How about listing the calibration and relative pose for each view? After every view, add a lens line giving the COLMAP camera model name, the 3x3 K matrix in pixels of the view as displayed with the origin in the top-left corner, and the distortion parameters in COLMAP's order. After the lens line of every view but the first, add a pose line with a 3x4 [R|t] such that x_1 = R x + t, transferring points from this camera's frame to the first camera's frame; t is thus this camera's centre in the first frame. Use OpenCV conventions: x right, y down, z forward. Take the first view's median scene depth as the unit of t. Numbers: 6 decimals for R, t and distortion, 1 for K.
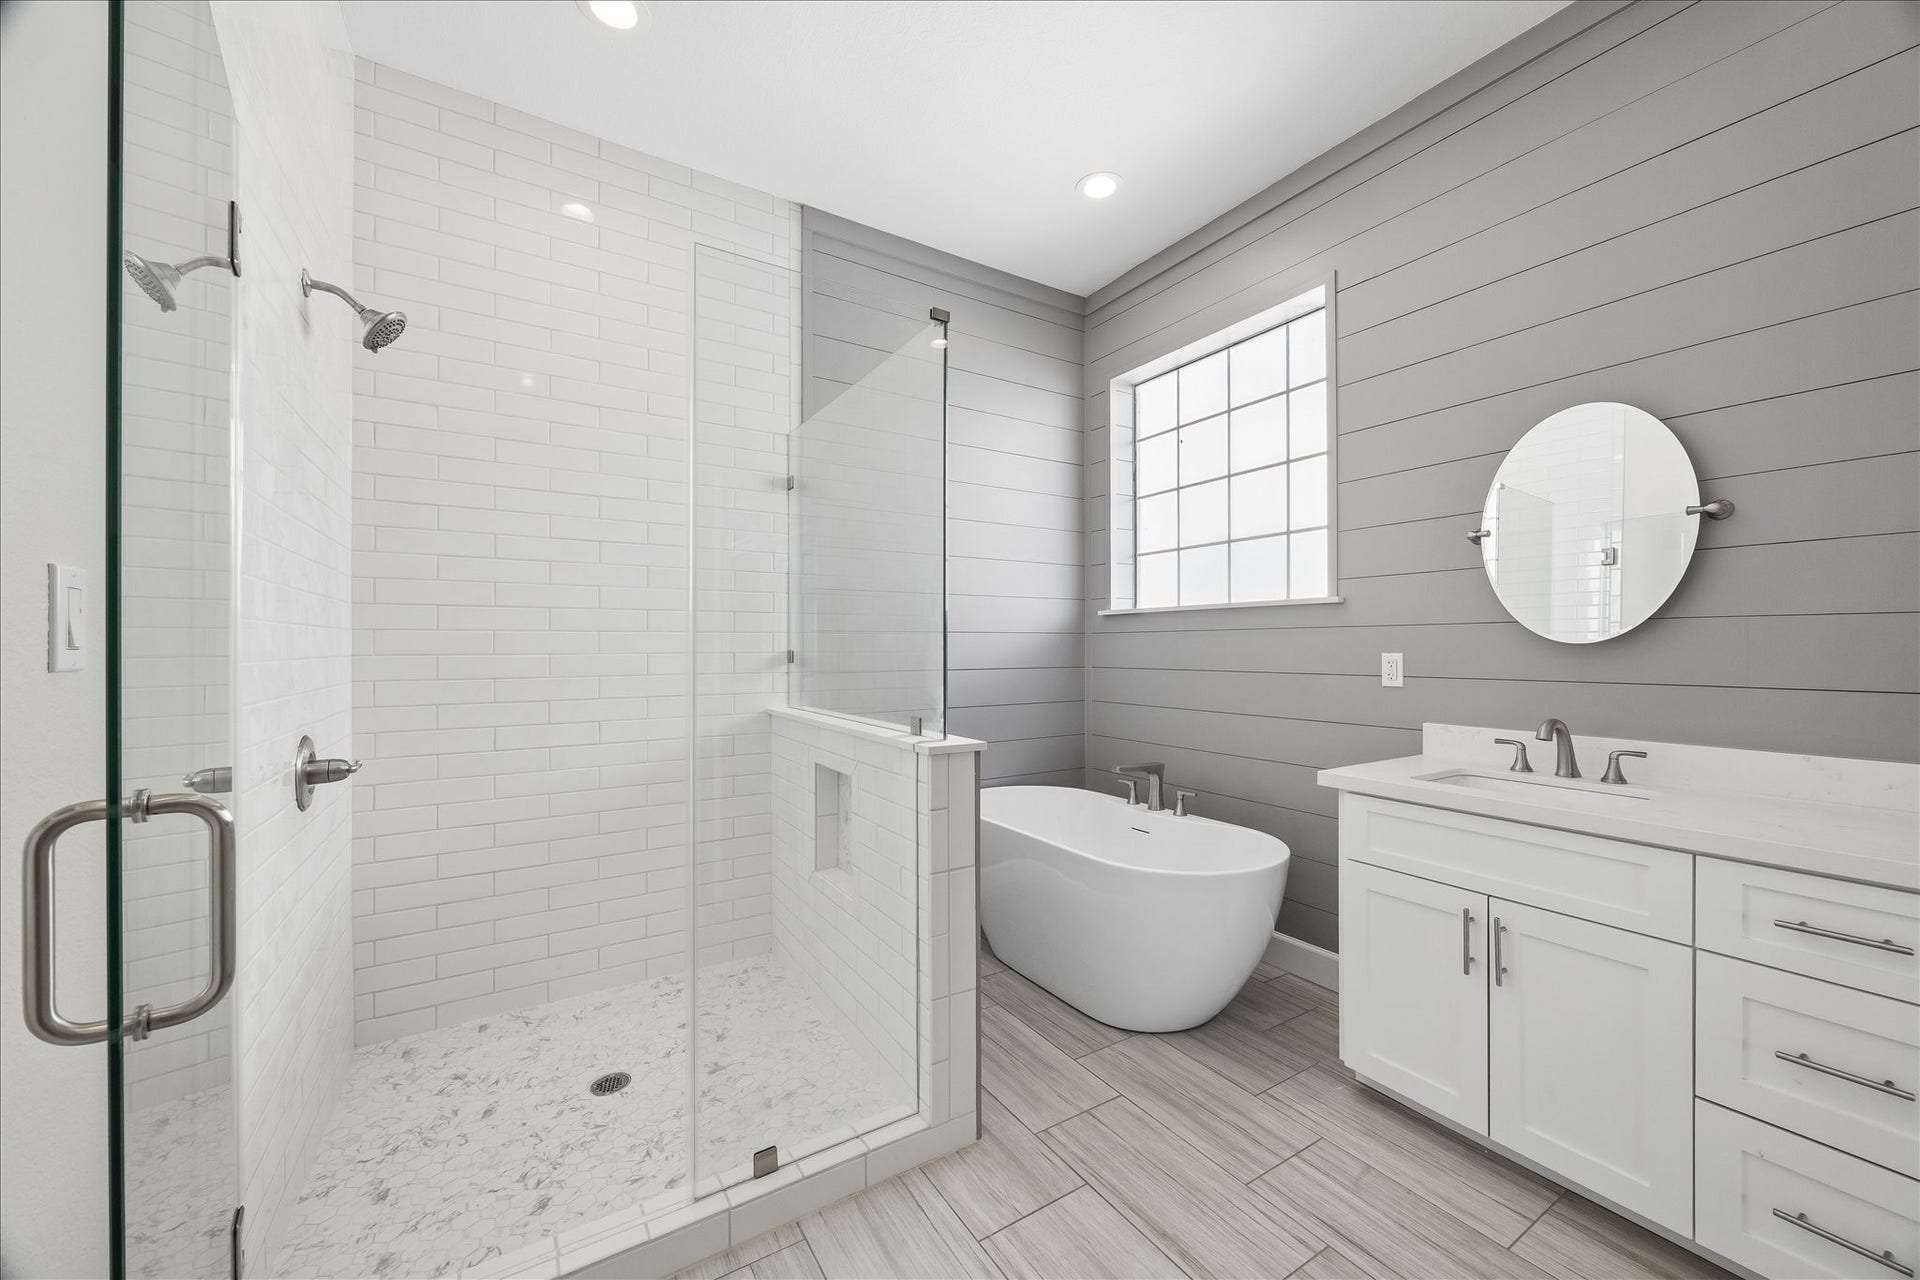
lens RADIAL K [[741.7, 0, 960.3], [0, 741.7, 647.2], [0, 0, 1]] dist [-0.001895, -0.000545]
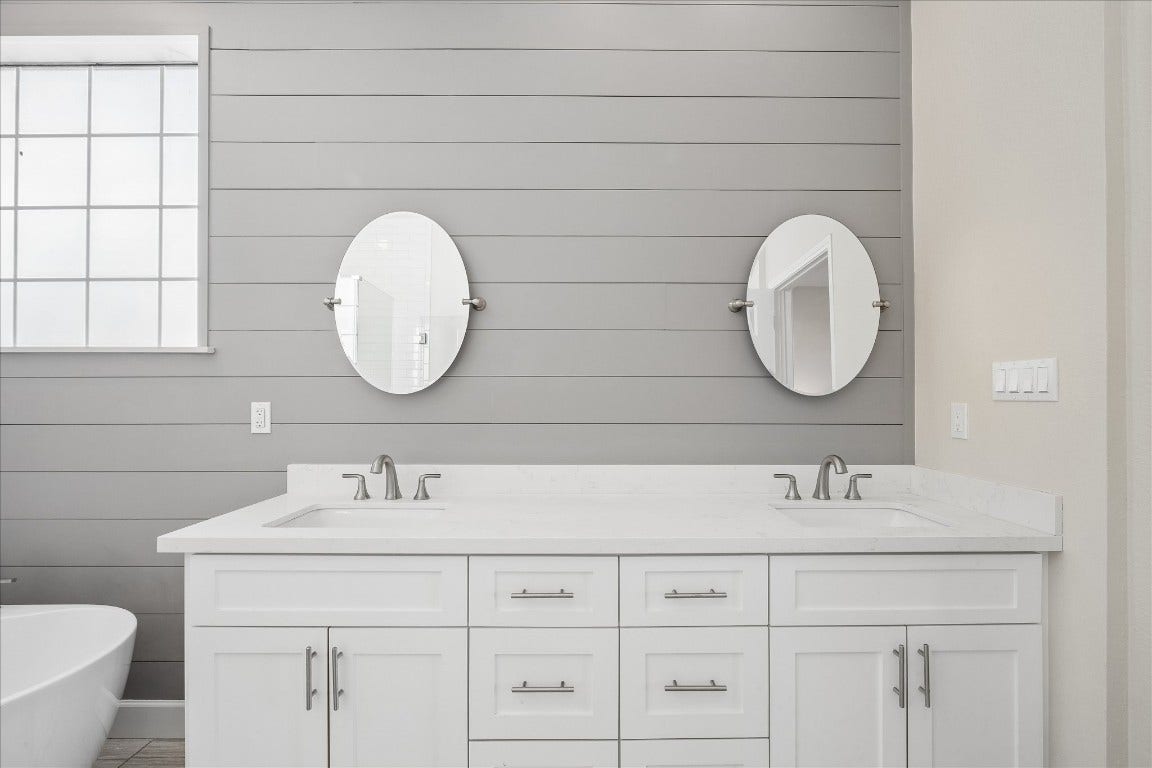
lens RADIAL K [[445.0, 0, 572.0], [0, 445.0, 389.7], [0, 0, 1]] dist [-0.001895, -0.000545]
pose [[0.512171, 0.007826, 0.858848, 0.289361], [-0.000213, 0.999960, -0.008984, -0.005199], [-0.858883, 0.004418, 0.512152, 0.310809]]
